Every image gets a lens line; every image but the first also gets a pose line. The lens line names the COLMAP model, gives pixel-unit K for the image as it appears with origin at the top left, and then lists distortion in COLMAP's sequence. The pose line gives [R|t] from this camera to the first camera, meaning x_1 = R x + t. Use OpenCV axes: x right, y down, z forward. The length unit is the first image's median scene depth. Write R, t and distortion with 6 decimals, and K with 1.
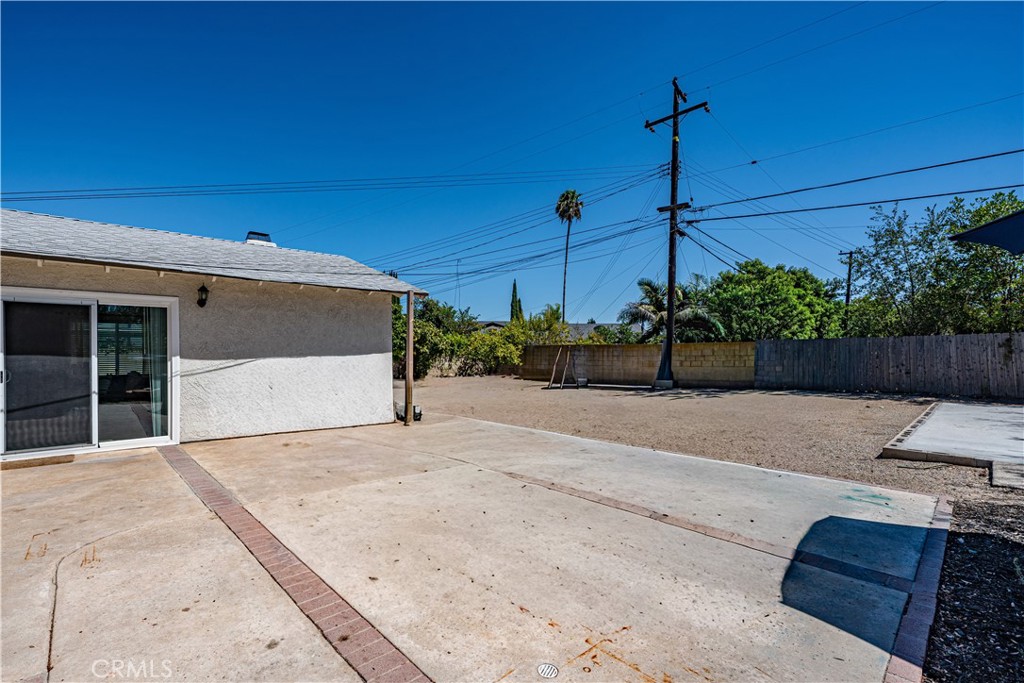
lens RADIAL K [[467.8, 0, 488.6], [0, 467.8, 357.0], [0, 0, 1]] dist [0.000313, 0.000808]
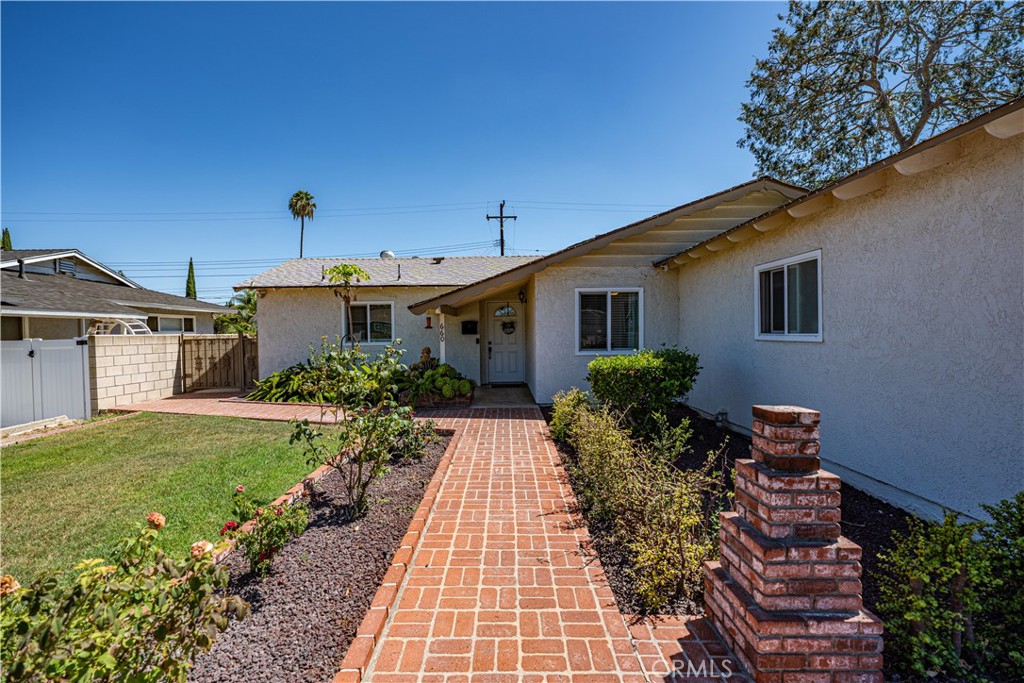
lens RADIAL K [[472.3, 0, 512.0], [0, 472.3, 341.5], [0, 0, 1]] dist [-0.000376, -0.000556]
pose [[0.675285, -0.025168, 0.737127, -1.030834], [0.025746, 0.999613, 0.010543, 0.017213], [-0.737107, 0.011858, 0.675672, -0.414882]]
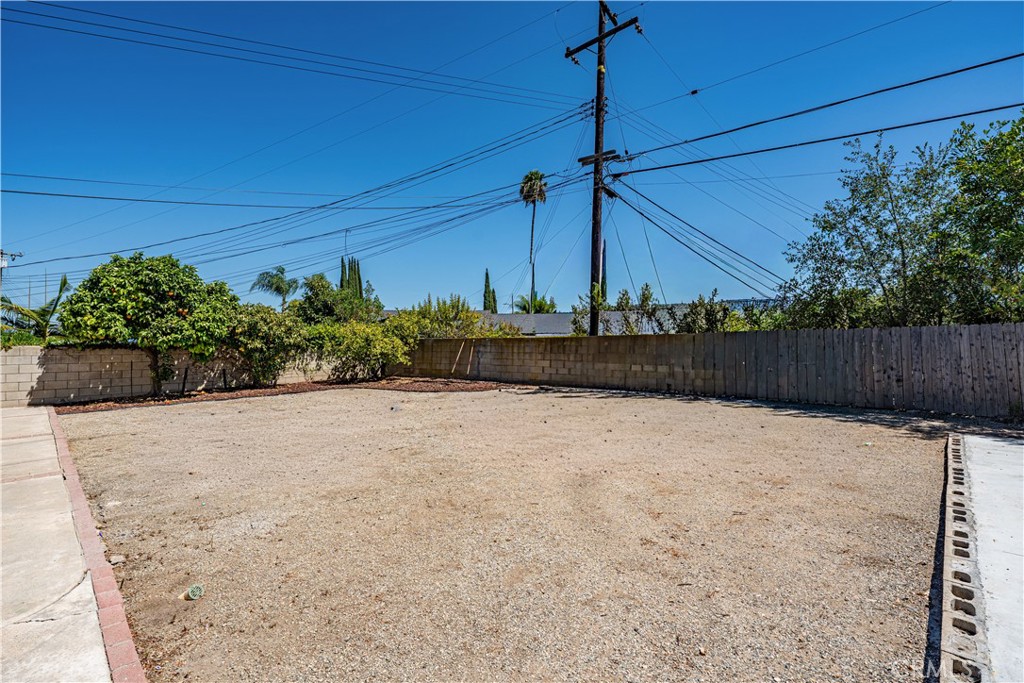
lens RADIAL K [[472.3, 0, 512.0], [0, 472.3, 341.5], [0, 0, 1]] dist [-0.000376, -0.000556]
pose [[0.997017, 0.000637, 0.077174, 0.176222], [0.000706, 0.999849, -0.017370, -0.007410], [-0.077173, 0.017372, 0.996866, 0.225883]]
